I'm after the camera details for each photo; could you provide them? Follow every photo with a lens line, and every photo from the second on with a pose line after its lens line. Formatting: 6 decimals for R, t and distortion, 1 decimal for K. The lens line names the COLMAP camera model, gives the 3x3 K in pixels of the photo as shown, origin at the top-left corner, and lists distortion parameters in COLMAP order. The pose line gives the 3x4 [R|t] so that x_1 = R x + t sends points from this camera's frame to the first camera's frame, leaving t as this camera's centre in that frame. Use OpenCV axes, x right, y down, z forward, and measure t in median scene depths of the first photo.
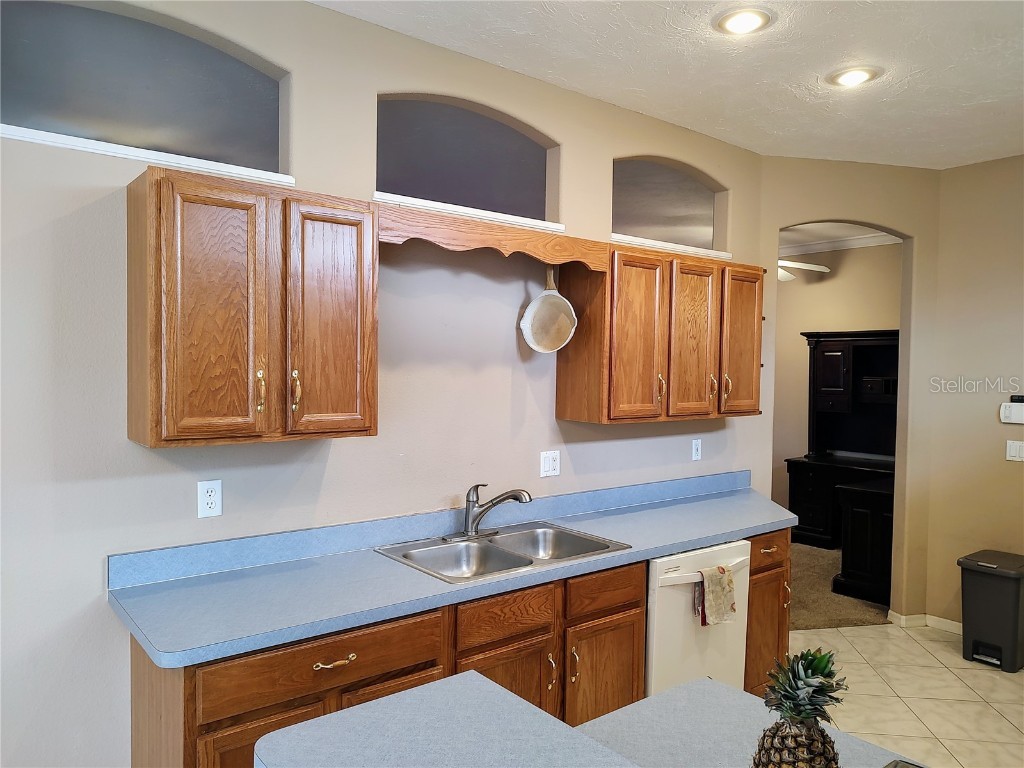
lens RADIAL K [[730.0, 0, 508.9], [0, 730.0, 384.8], [0, 0, 1]] dist [0.034943, -0.038468]
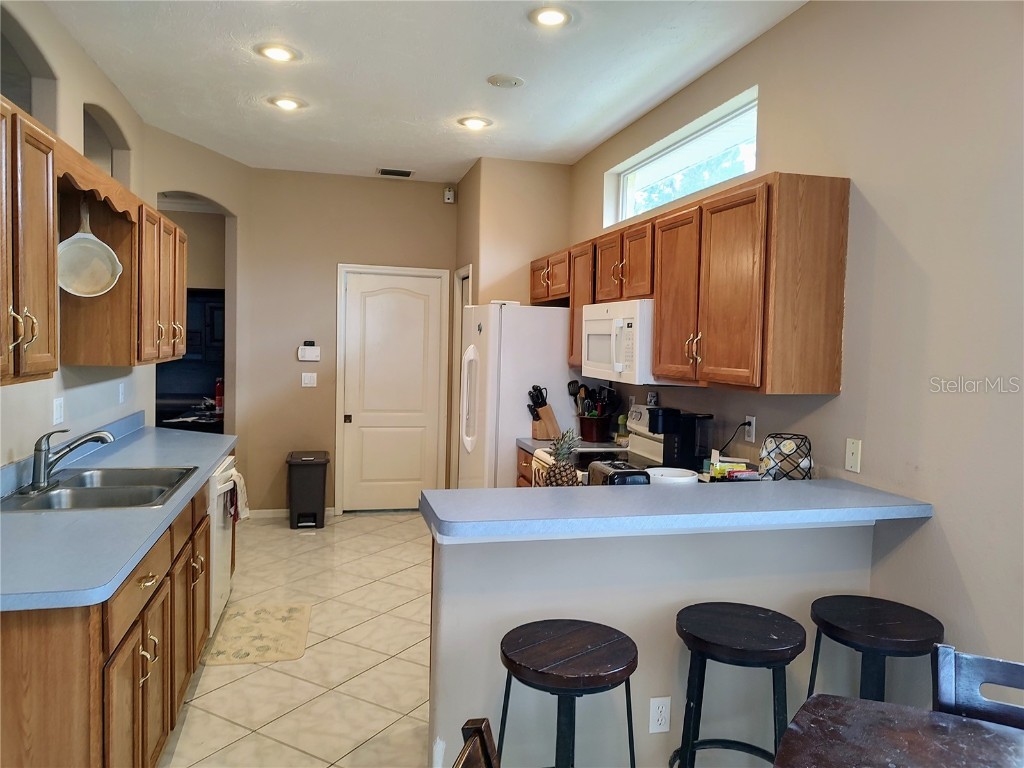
lens RADIAL K [[739.4, 0, 515.5], [0, 739.4, 380.9], [0, 0, 1]] dist [0.005459, 0.001176]
pose [[0.415324, -0.052355, 0.908166, -0.627012], [0.002900, 0.998414, 0.056232, 0.016275], [-0.909669, -0.020721, 0.414817, 0.040699]]
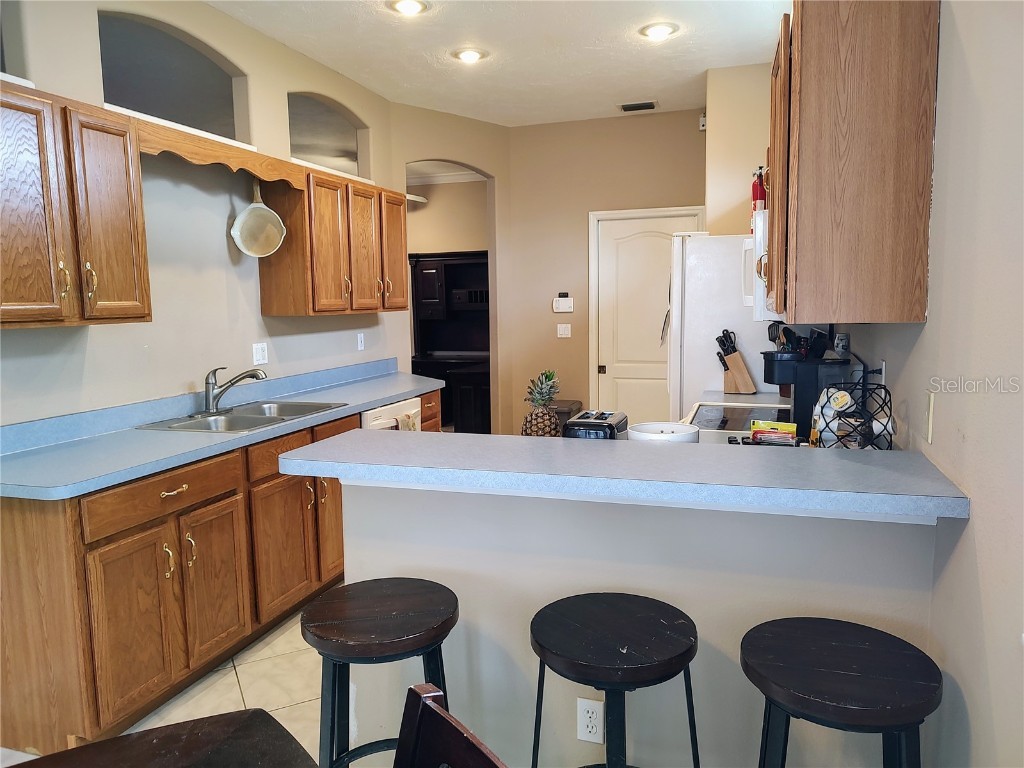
lens RADIAL K [[730.0, 0, 508.9], [0, 730.0, 384.8], [0, 0, 1]] dist [0.034943, -0.038468]
pose [[0.839352, -0.092499, 0.535661, -0.264372], [0.042937, 0.993619, 0.104300, 0.055530], [-0.541890, -0.064545, 0.837967, -0.233994]]
